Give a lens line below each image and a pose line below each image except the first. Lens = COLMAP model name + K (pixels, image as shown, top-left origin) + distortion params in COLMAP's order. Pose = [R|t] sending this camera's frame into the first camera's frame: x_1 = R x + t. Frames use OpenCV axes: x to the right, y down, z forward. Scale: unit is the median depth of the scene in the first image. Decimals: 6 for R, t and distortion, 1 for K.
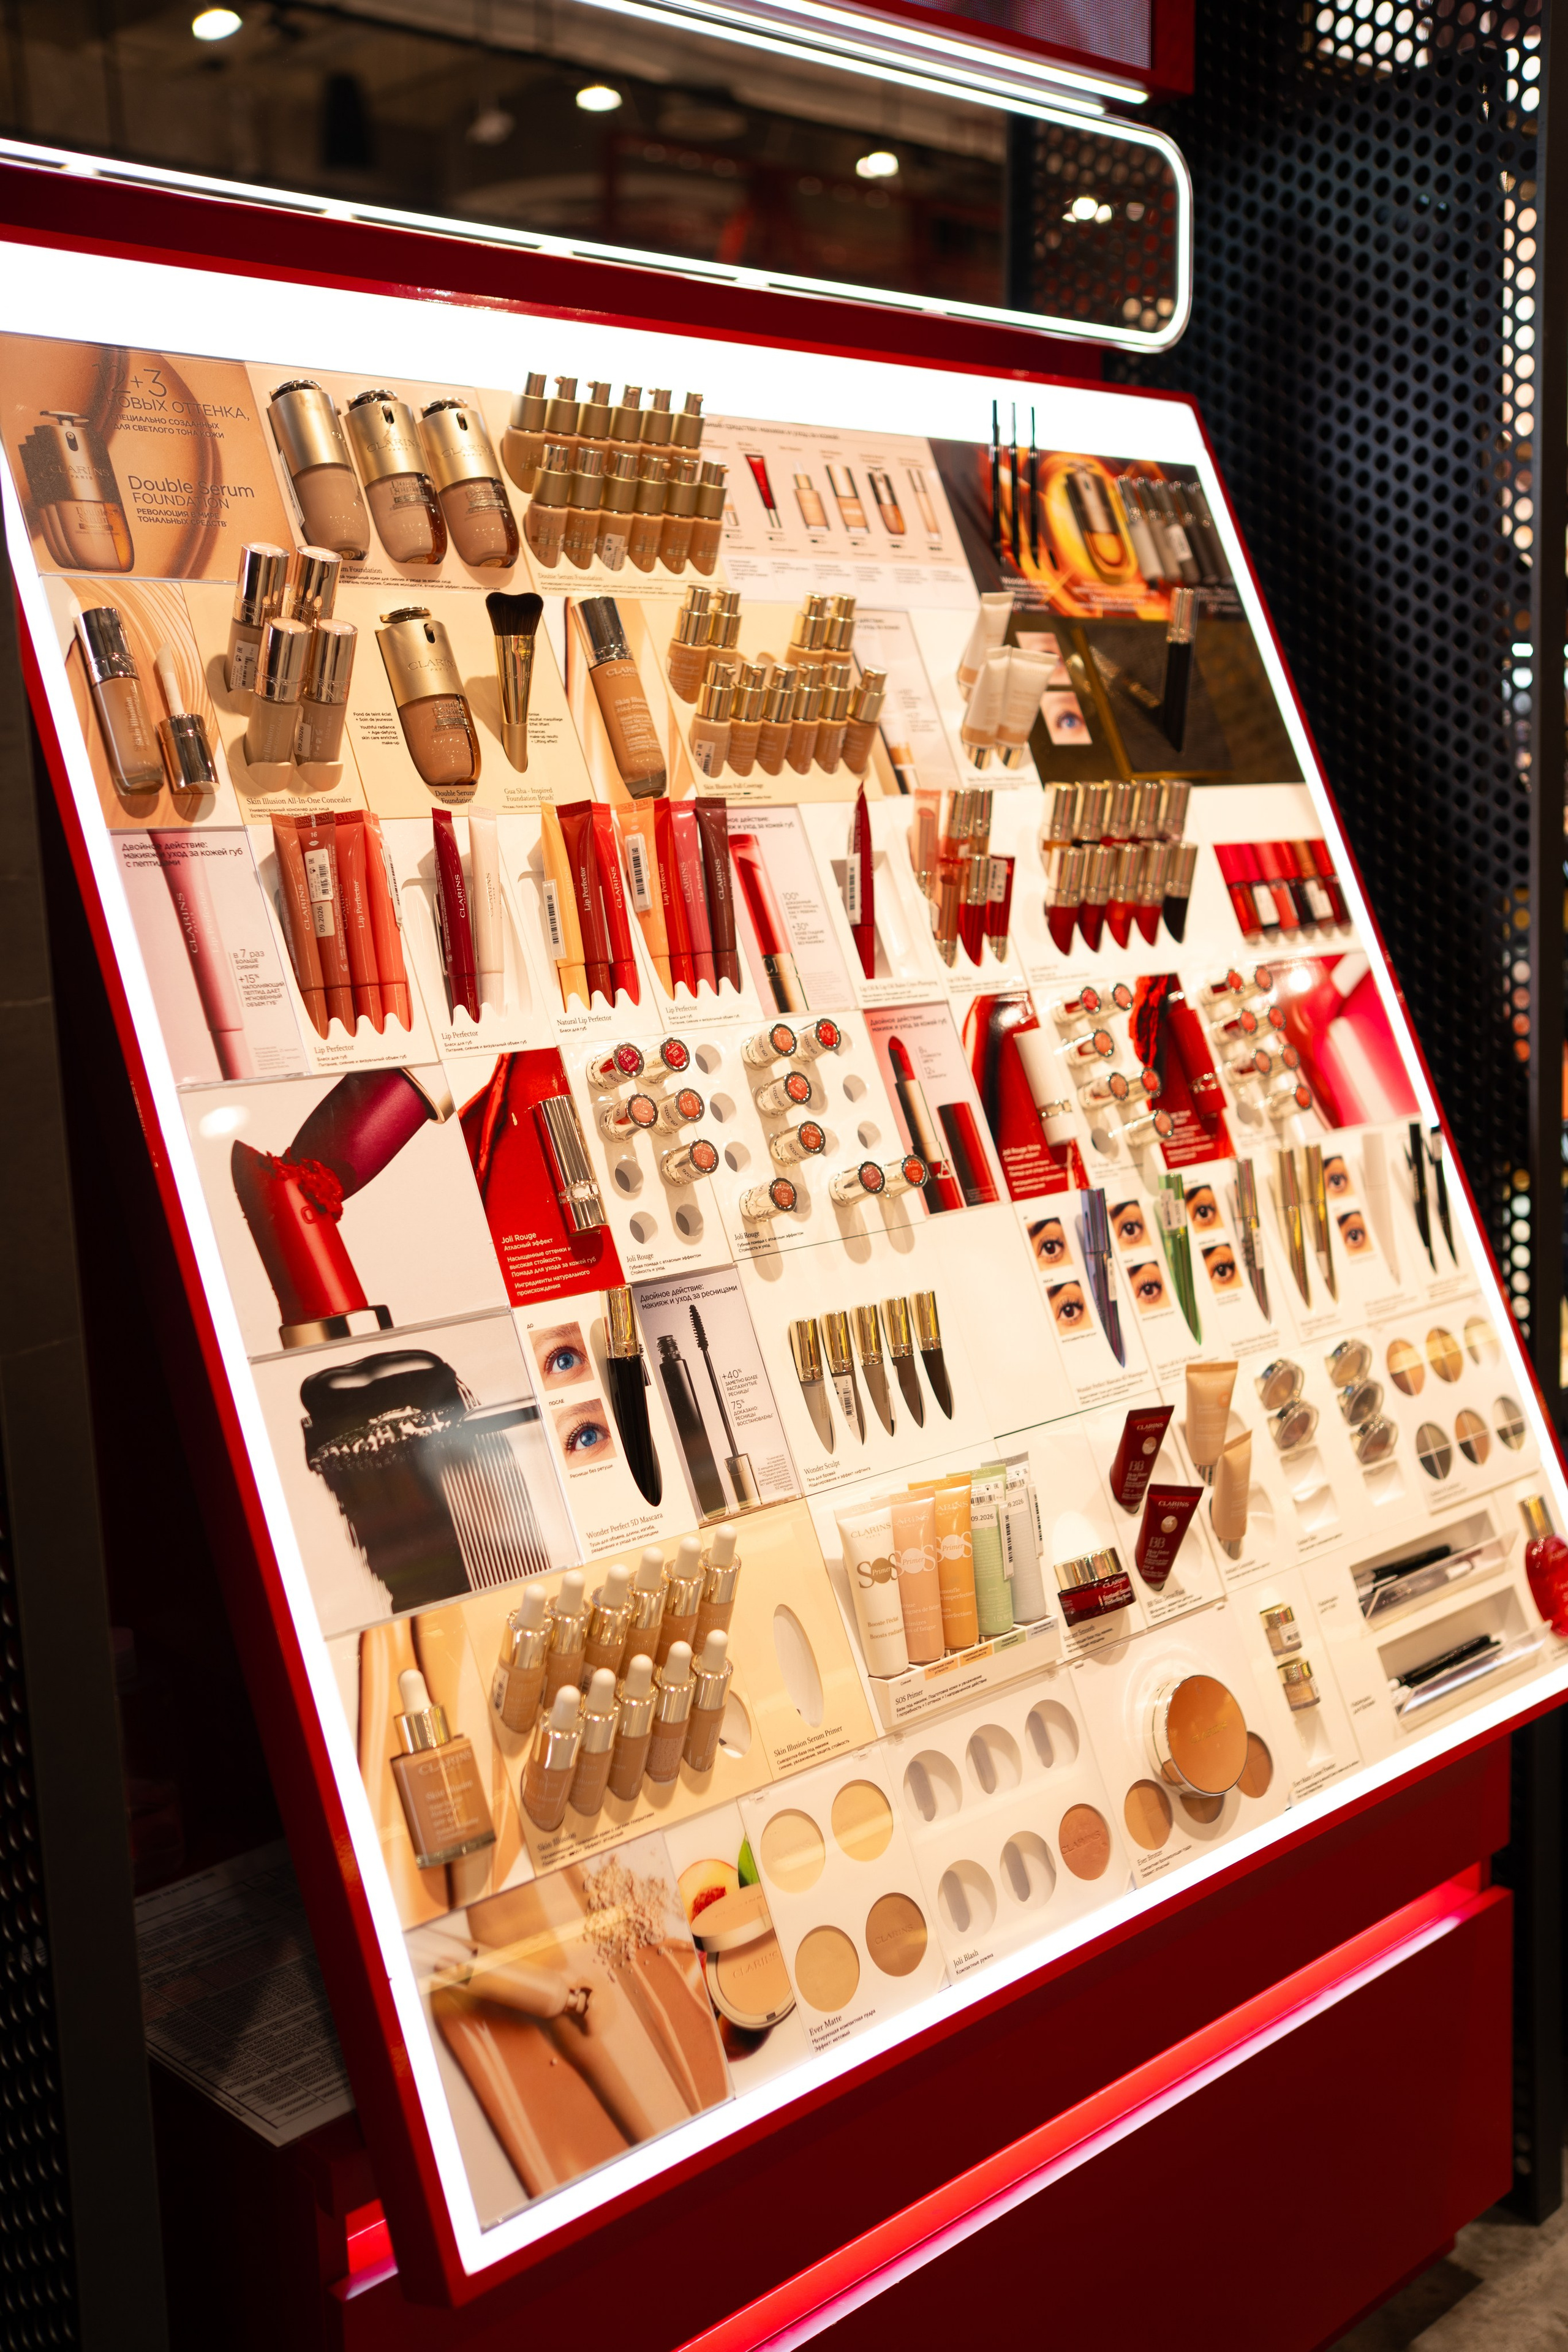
lens RADIAL K [[2276.4, 0, 779.5], [0, 2276.4, 1174.5], [0, 0, 1]] dist [-0.060388, 0.207926]
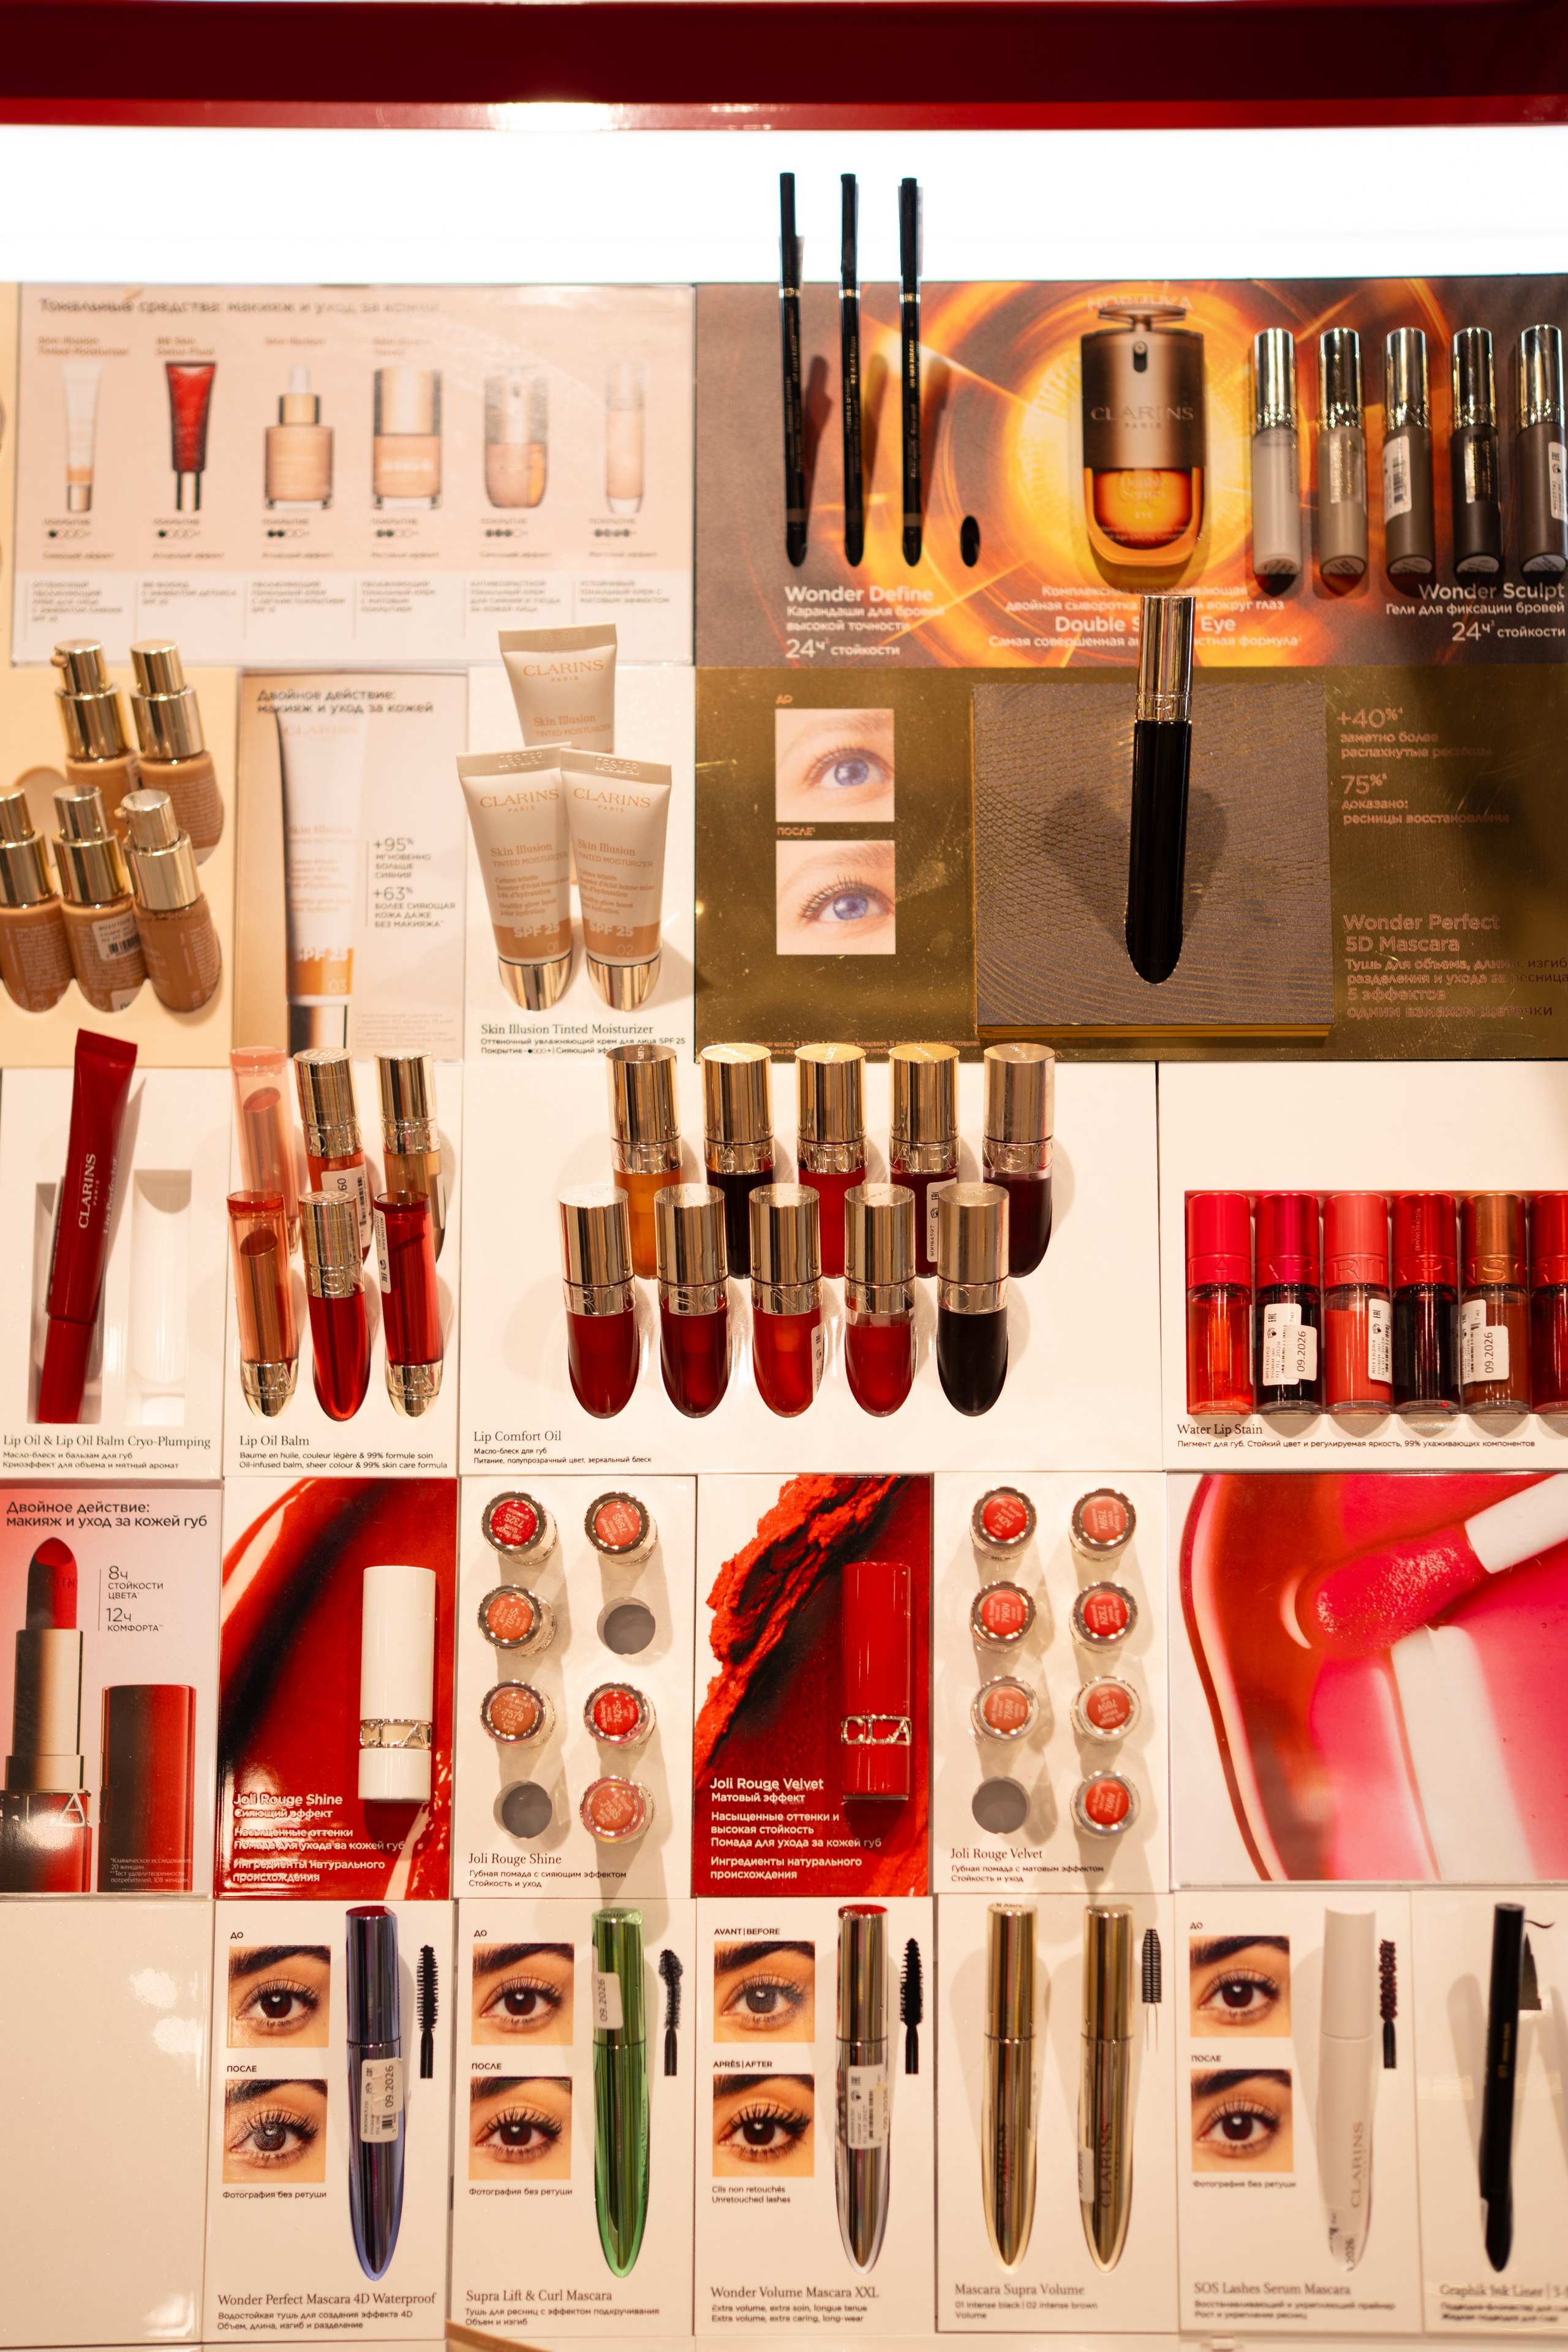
lens RADIAL K [[2330.6, 0, 921.5], [0, 2330.6, 1695.9], [0, 0, 1]] dist [-0.012113, 0.011657]
pose [[0.759761, 0.231319, -0.607663, 0.603277], [-0.130120, 0.969762, 0.206470, -0.182848], [0.637049, -0.077799, 0.766887, 0.804922]]
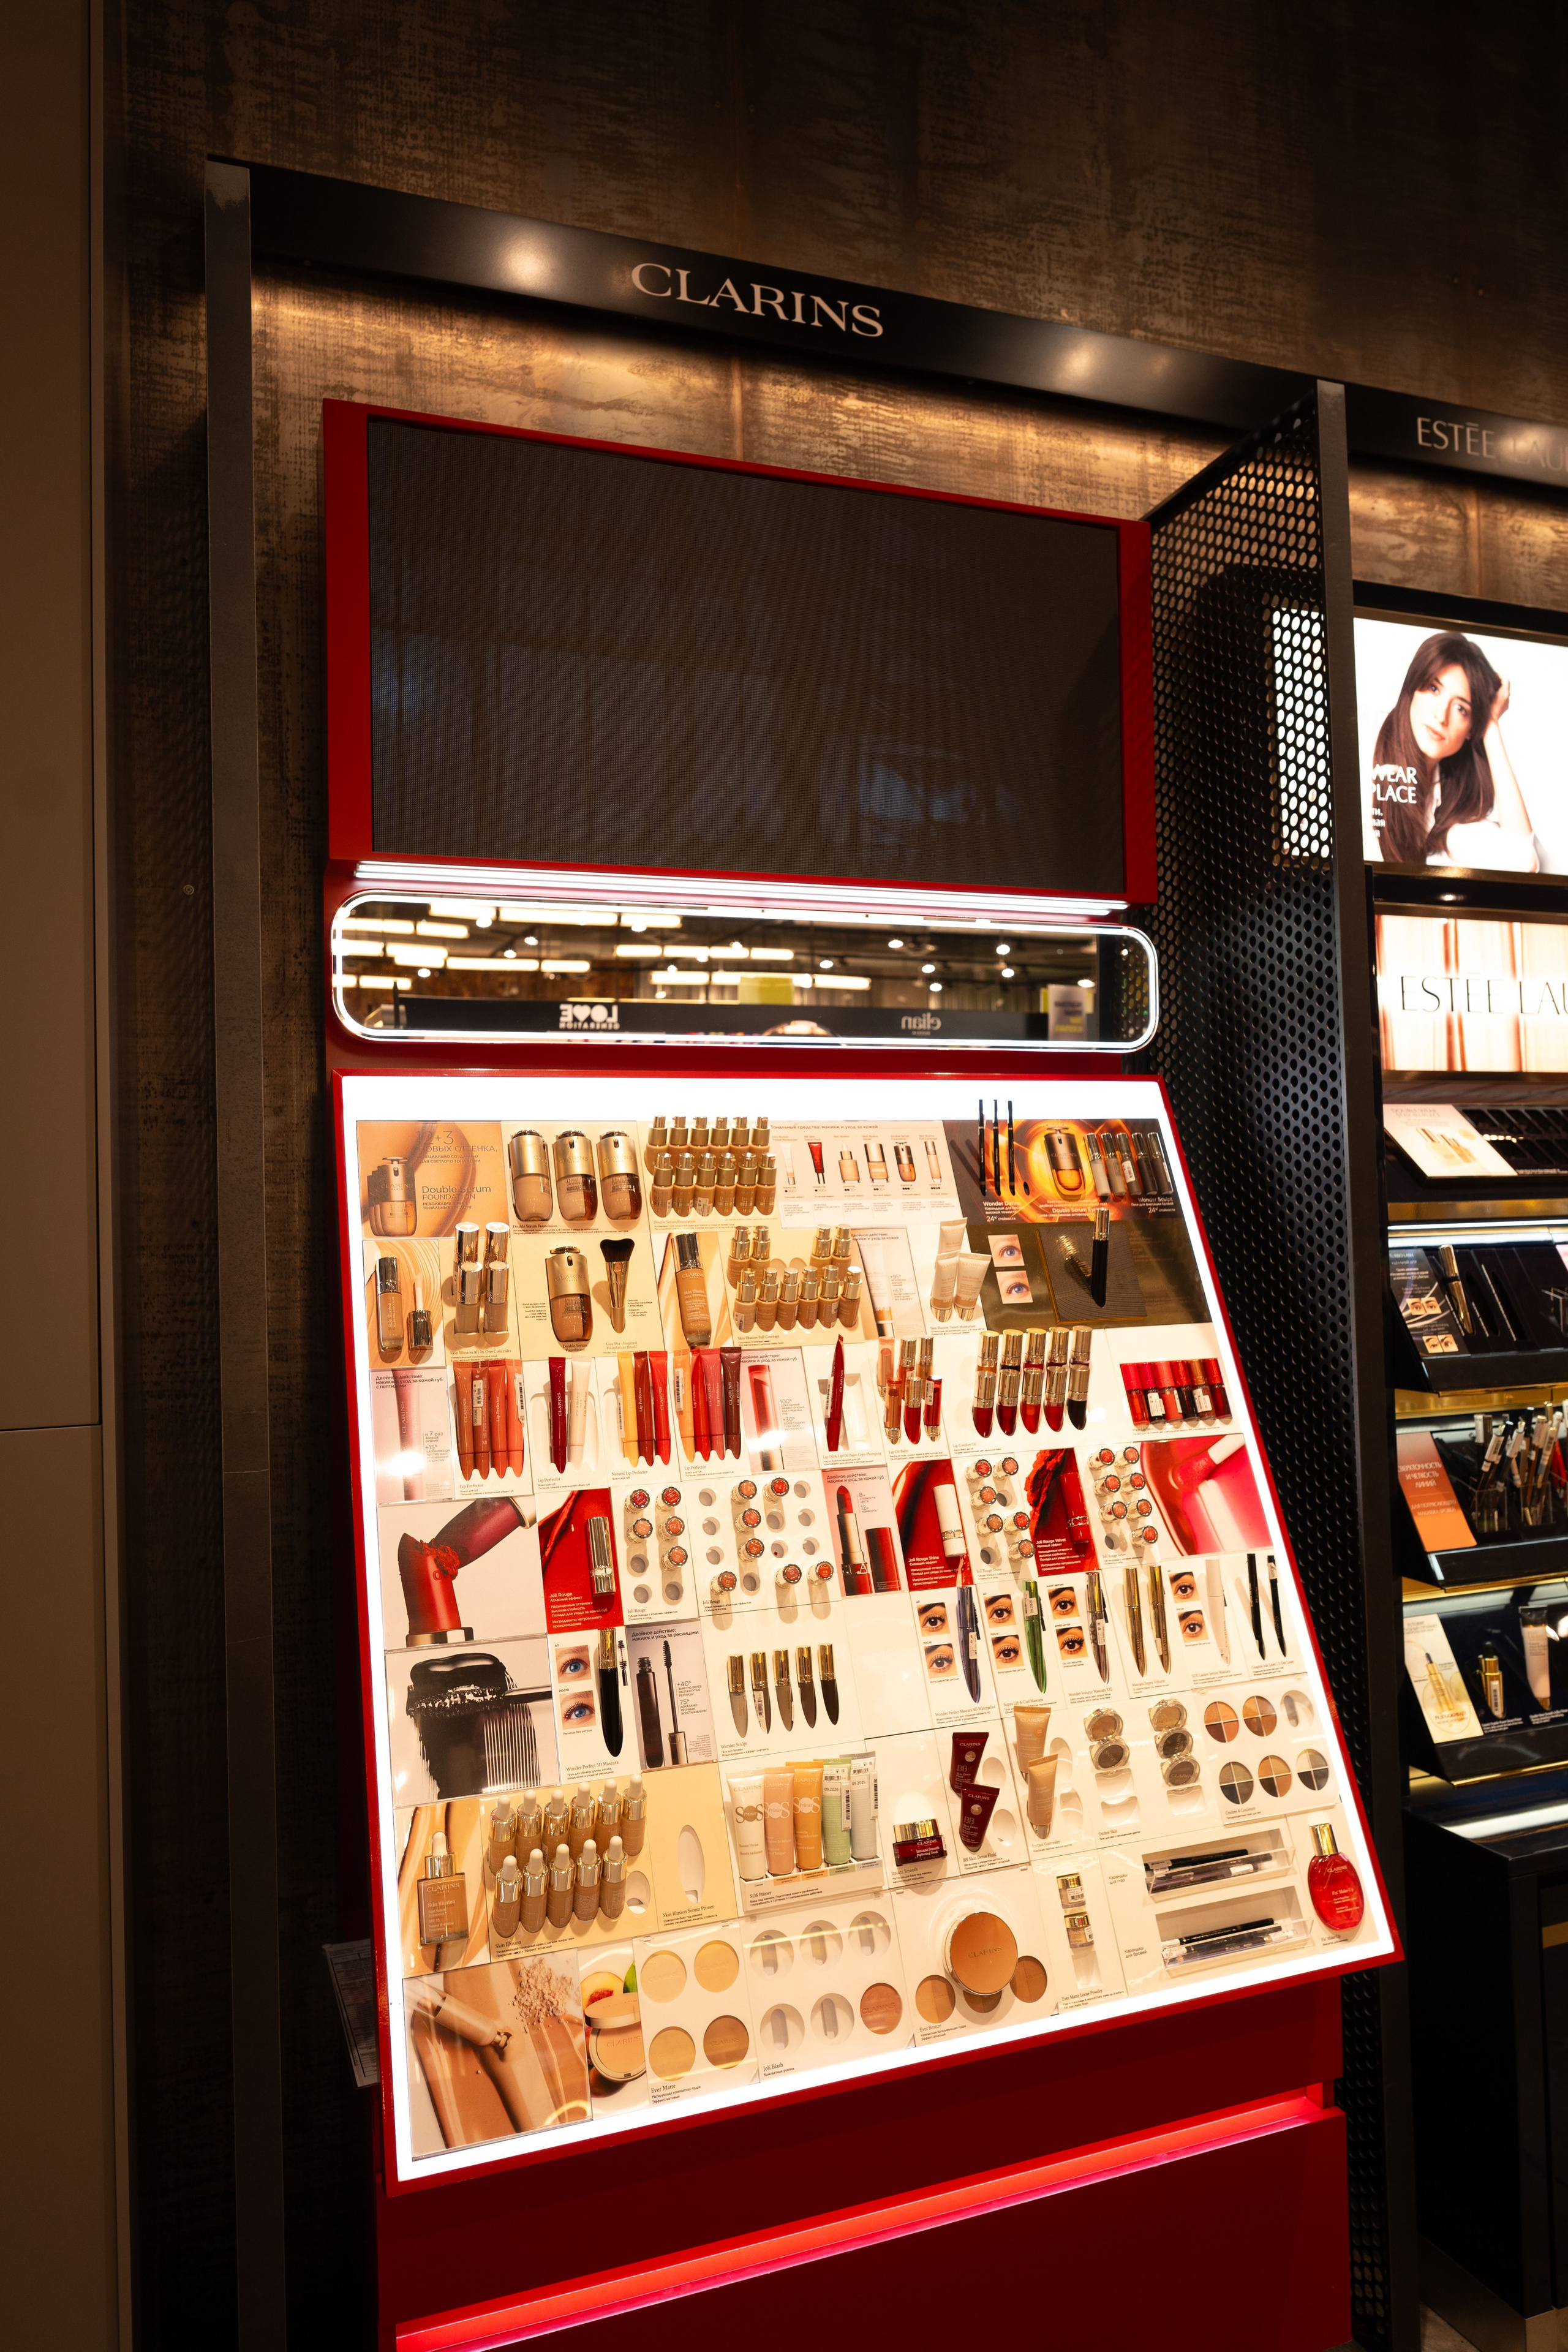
lens RADIAL K [[1537.6, 0, 783.4], [0, 1537.6, 1181.6], [0, 0, 1]] dist [-0.025846, 0.021606]
pose [[0.929976, 0.008584, -0.367519, 0.486723], [-0.070308, 0.985426, -0.154893, -0.117544], [0.360833, 0.169886, 0.917027, -0.129128]]
